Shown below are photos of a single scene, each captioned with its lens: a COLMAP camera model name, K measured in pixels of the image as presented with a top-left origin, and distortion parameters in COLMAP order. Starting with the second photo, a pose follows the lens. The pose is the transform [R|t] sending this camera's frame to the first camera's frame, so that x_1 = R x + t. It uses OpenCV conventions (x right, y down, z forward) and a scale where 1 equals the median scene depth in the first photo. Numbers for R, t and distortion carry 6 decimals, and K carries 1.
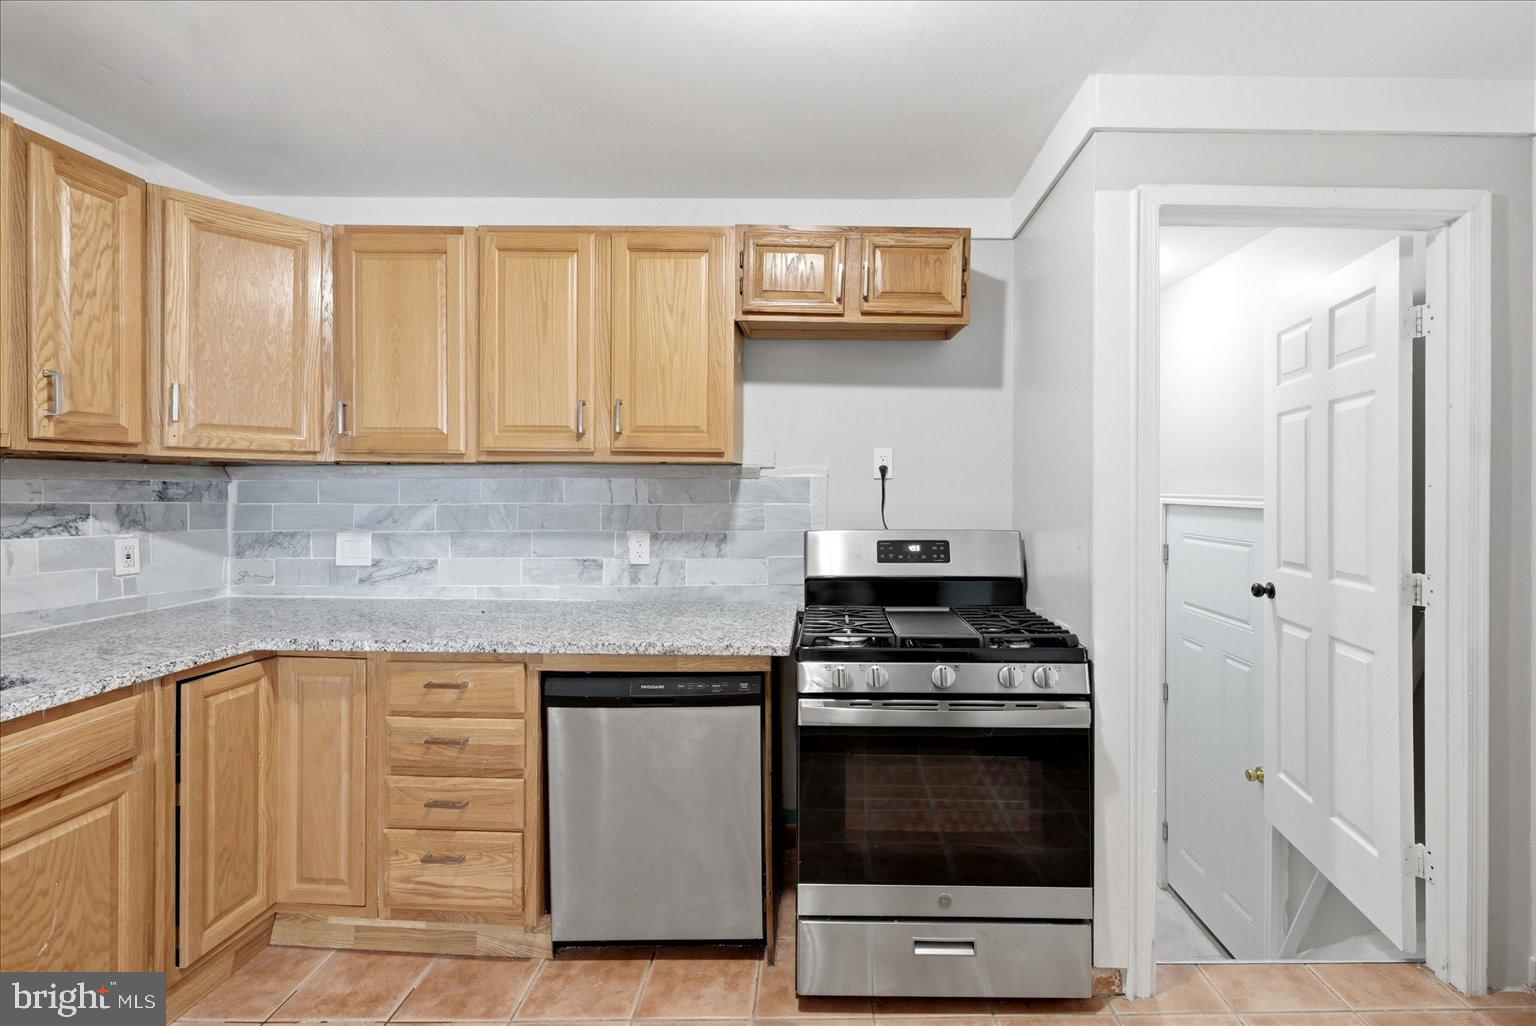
lens RADIAL K [[616.6, 0, 826.8], [0, 616.6, 490.0], [0, 0, 1]] dist [-0.000104, 0.000244]
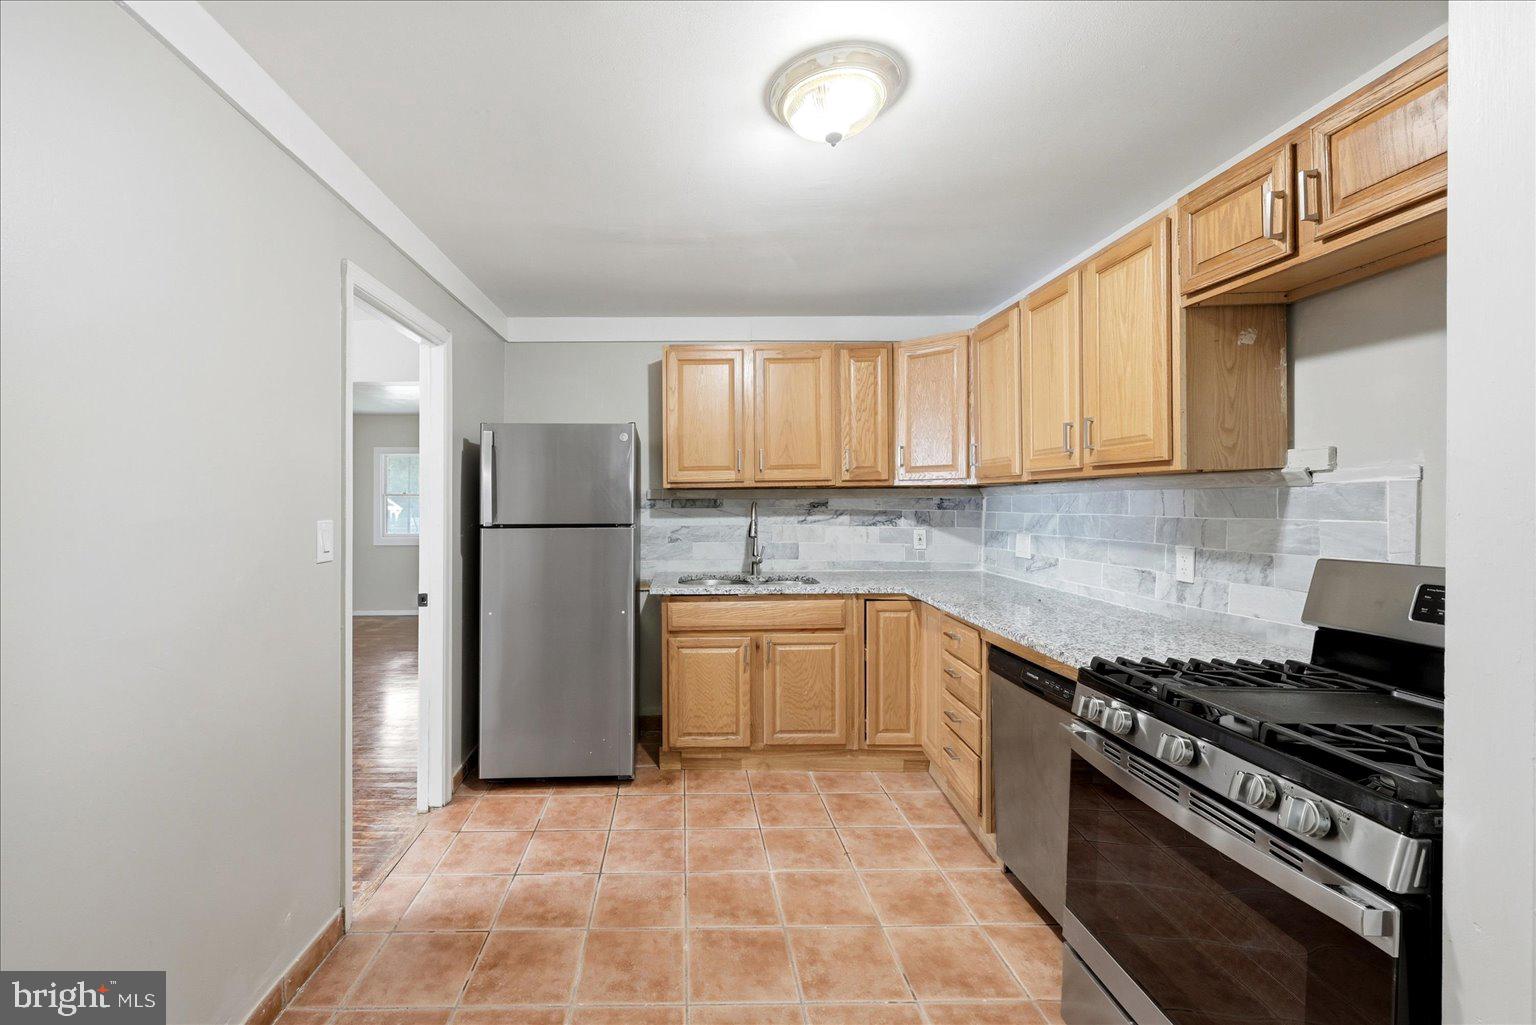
lens RADIAL K [[616.6, 0, 773.0], [0, 616.6, 504.8], [0, 0, 1]] dist [-0.000104, 0.000244]
pose [[0.142419, 0.000283, -0.989806, 0.597573], [0.003629, 0.999993, 0.000808, 0.001327], [0.989800, -0.003708, 0.142417, 0.284193]]
